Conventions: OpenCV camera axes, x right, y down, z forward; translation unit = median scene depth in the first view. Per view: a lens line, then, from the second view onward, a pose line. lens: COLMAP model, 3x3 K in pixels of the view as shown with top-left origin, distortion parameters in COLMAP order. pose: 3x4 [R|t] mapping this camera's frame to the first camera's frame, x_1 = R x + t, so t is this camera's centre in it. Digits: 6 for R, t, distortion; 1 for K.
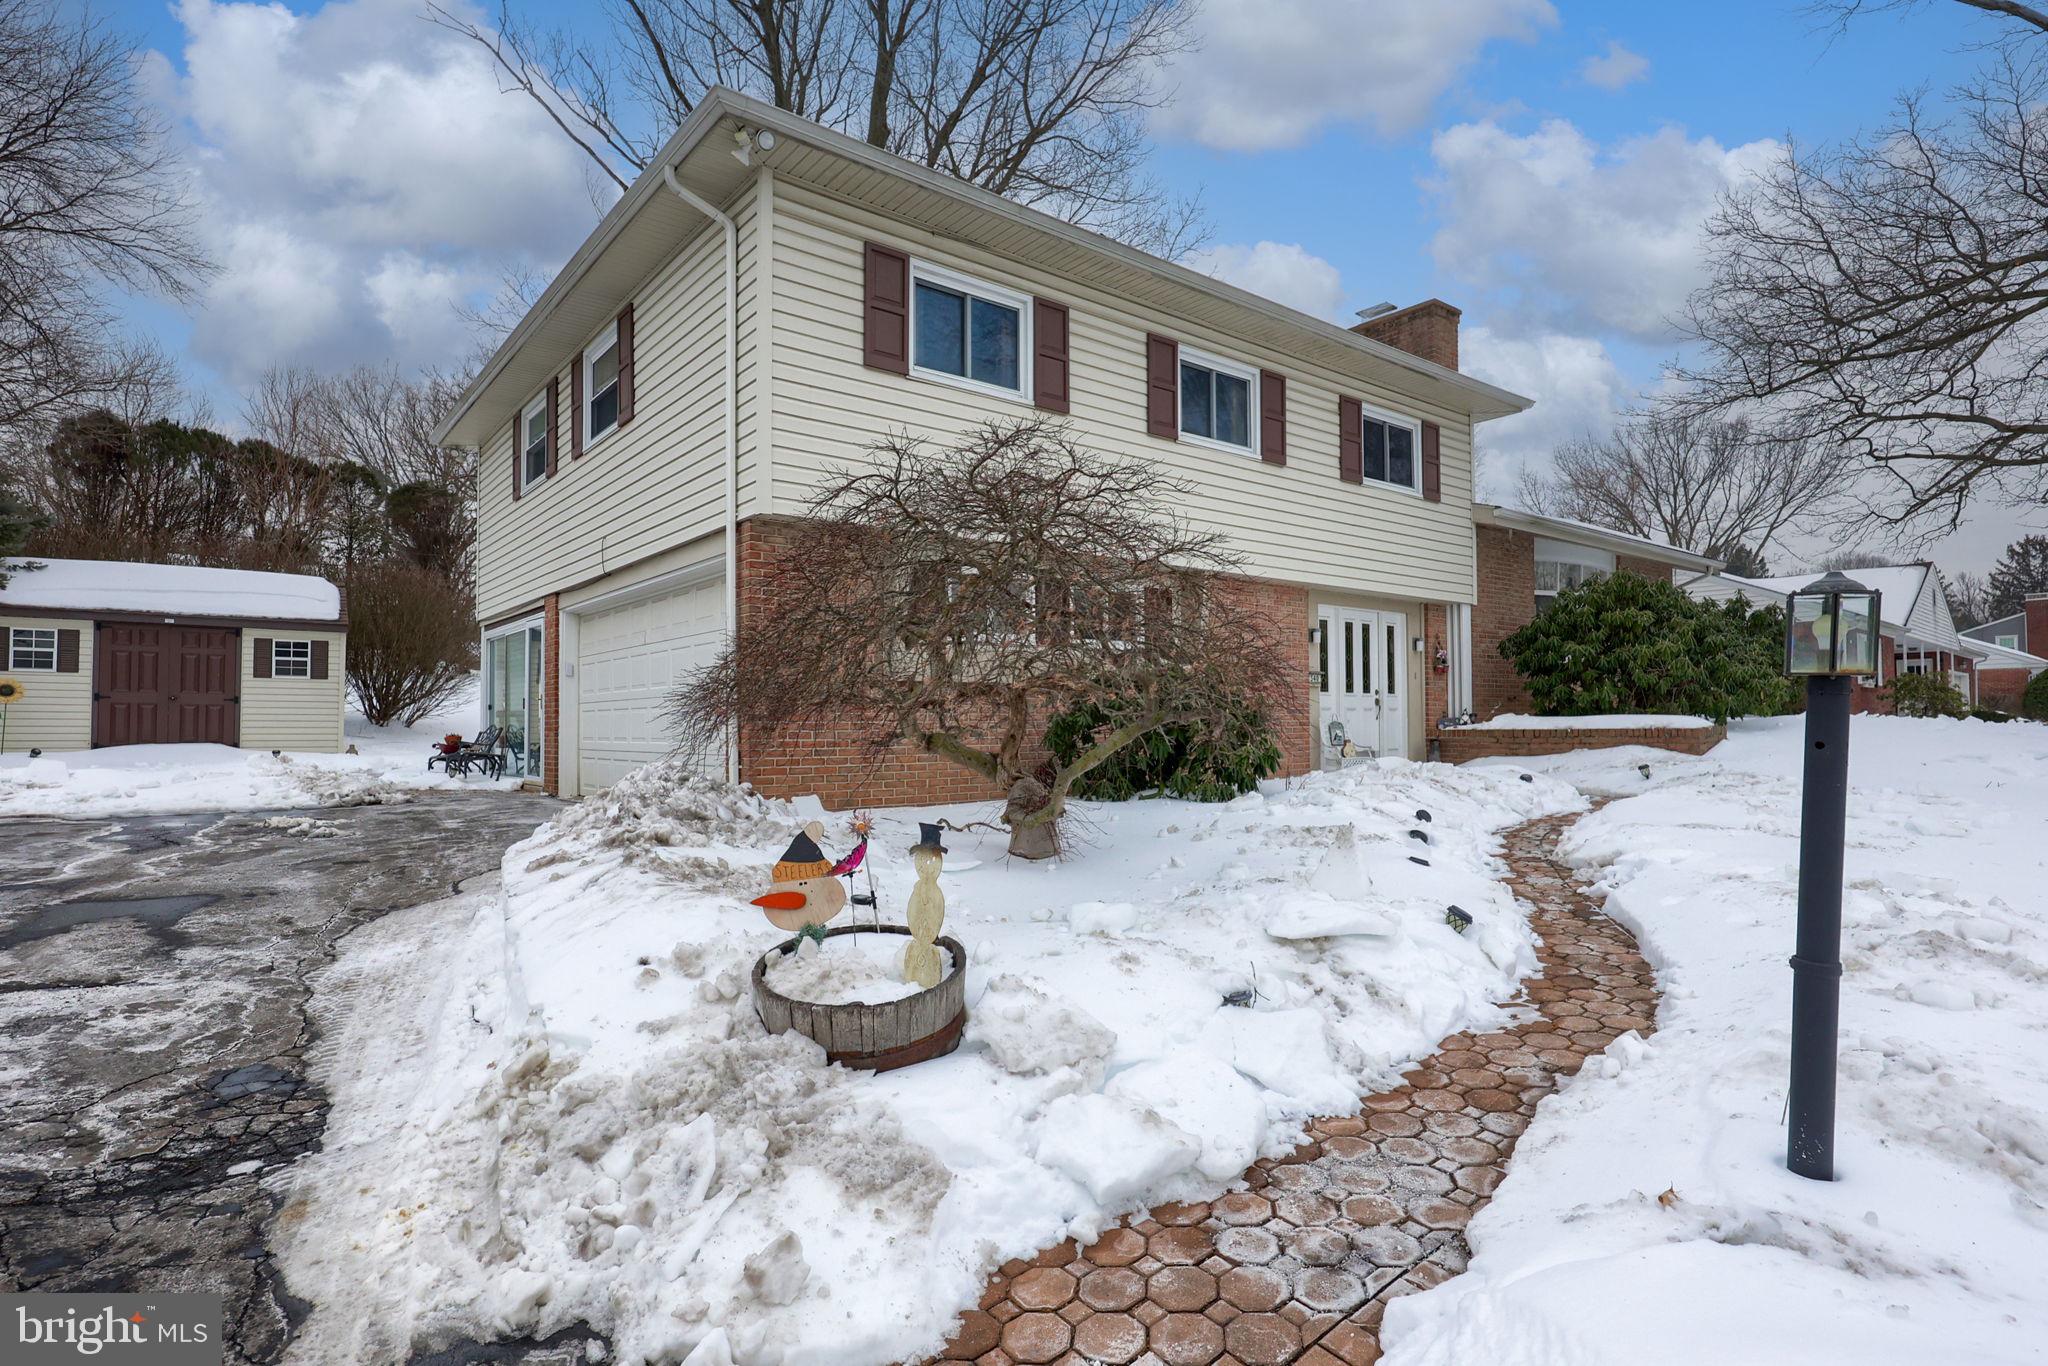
lens RADIAL K [[1052.7, 0, 1023.6], [0, 1052.7, 694.4], [0, 0, 1]] dist [0.002438, 0.000182]
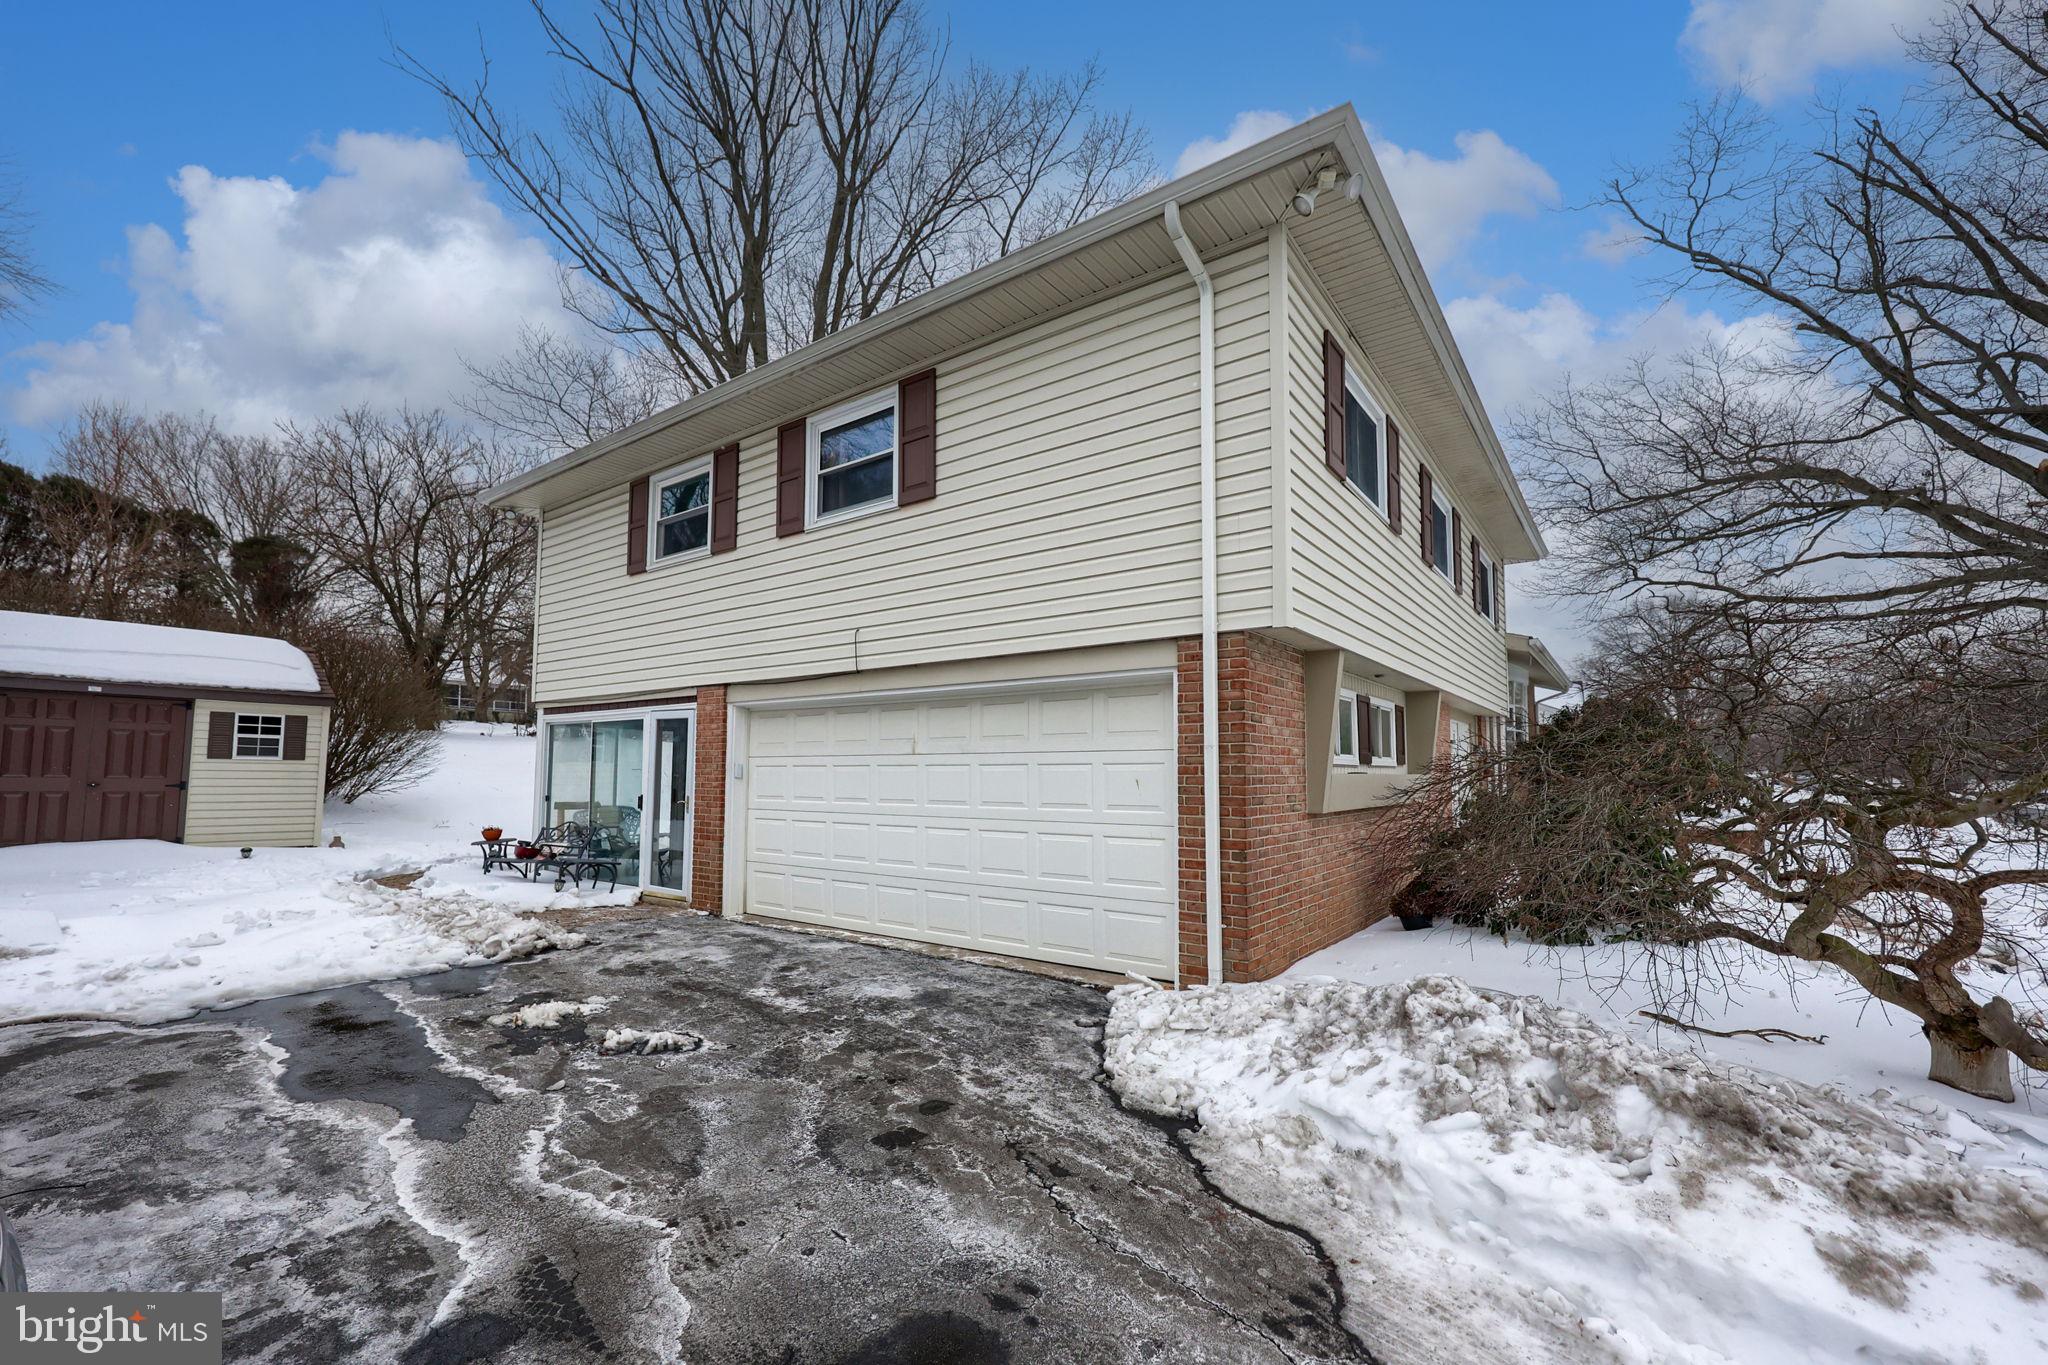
lens RADIAL K [[839.0, 0, 1032.0], [0, 839.0, 719.4], [0, 0, 1]] dist [-0.000393, 0.000309]
pose [[0.963895, 0.025553, 0.265055, -0.276467], [-0.015698, 0.999107, -0.039233, -0.030997], [-0.265820, 0.033656, 0.963435, 0.183883]]
